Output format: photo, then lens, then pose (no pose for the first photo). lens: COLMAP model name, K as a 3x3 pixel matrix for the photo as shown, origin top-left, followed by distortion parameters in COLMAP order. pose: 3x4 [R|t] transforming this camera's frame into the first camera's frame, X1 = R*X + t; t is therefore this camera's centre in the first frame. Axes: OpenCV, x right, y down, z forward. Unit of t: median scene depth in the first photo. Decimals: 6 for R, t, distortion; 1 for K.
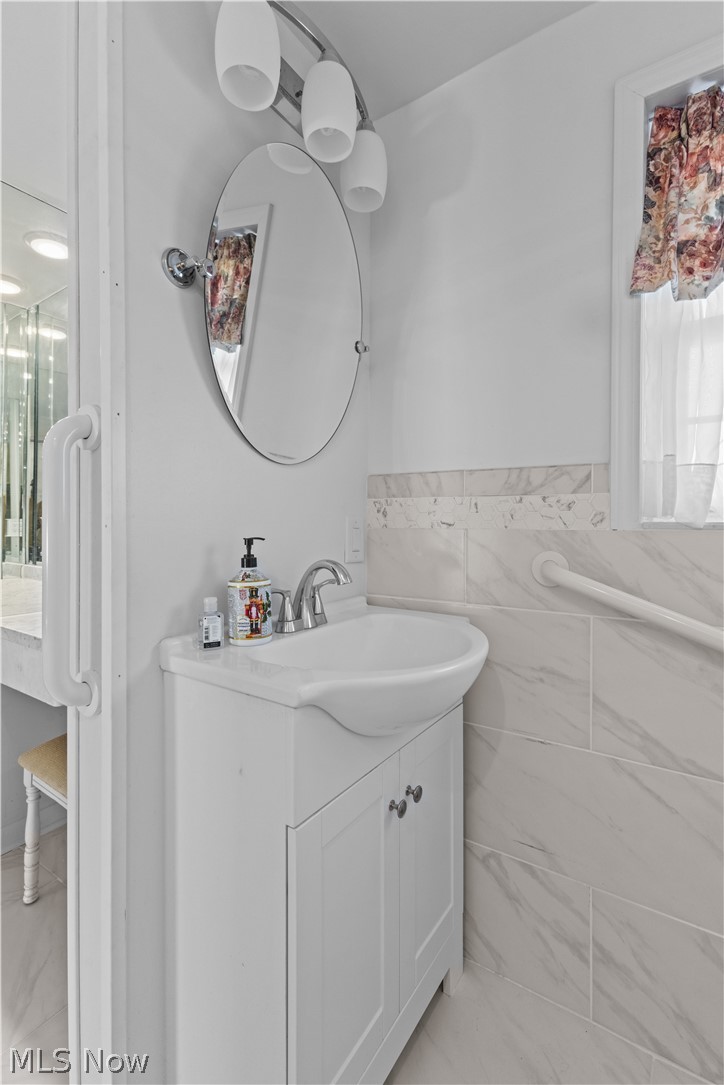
lens RADIAL K [[495.8, 0, 371.0], [0, 495.8, 529.9], [0, 0, 1]] dist [0.009034, 0.000132]
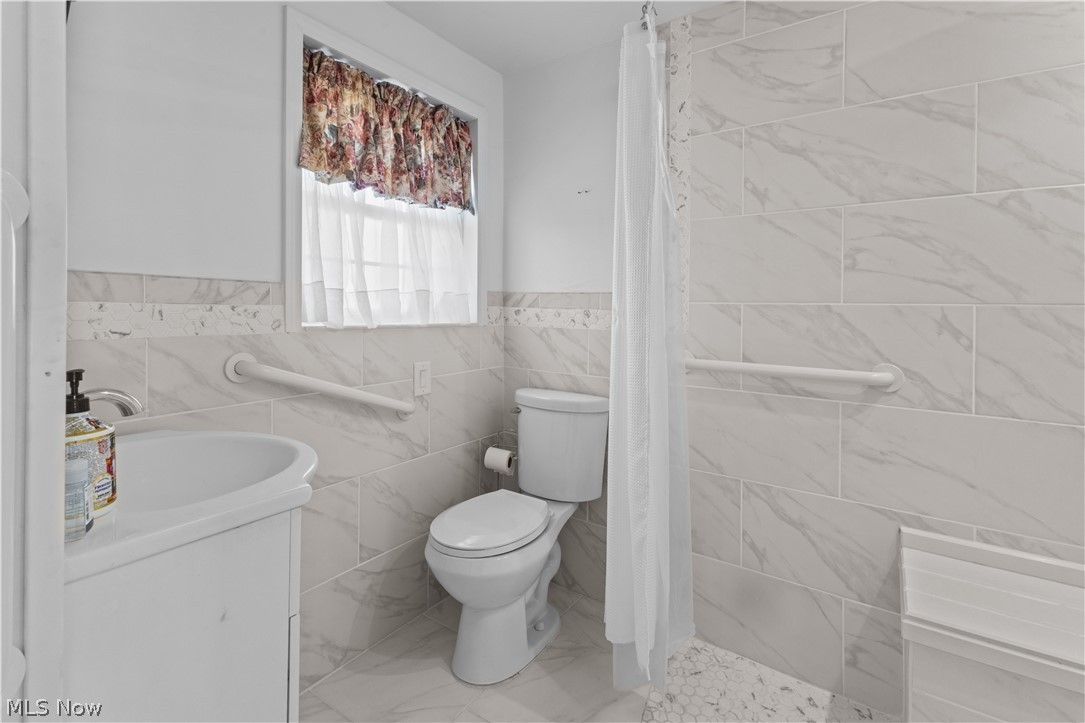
lens RADIAL K [[495.8, 0, 542.6], [0, 495.8, 307.2], [0, 0, 1]] dist [0.009034, 0.000132]
pose [[0.008402, 0.002241, 0.999962, -0.885017], [0.001629, 0.999996, -0.002255, -0.067153], [-0.999963, 0.001648, 0.008398, 0.293518]]
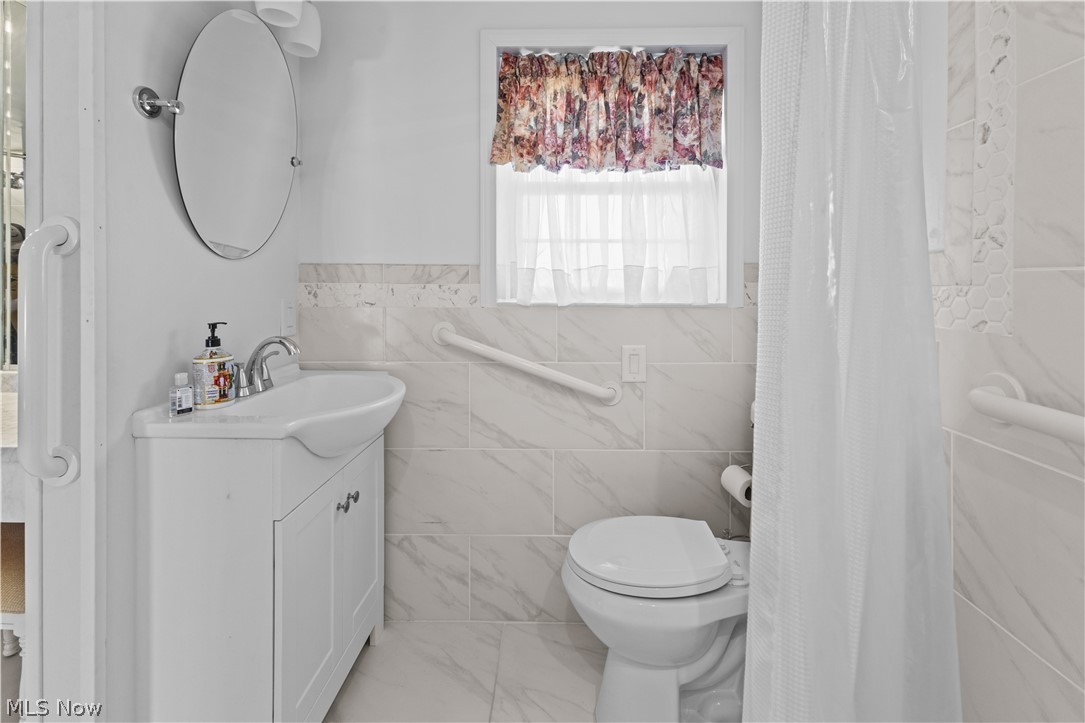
lens RADIAL K [[491.2, 0, 552.3], [0, 491.2, 285.6], [0, 0, 1]] dist [0.003238, 0.000008]
pose [[0.842385, -0.002343, 0.538872, -0.177992], [0.006336, 0.999964, -0.005556, -0.060624], [-0.538840, 0.008095, 0.842370, -0.465516]]
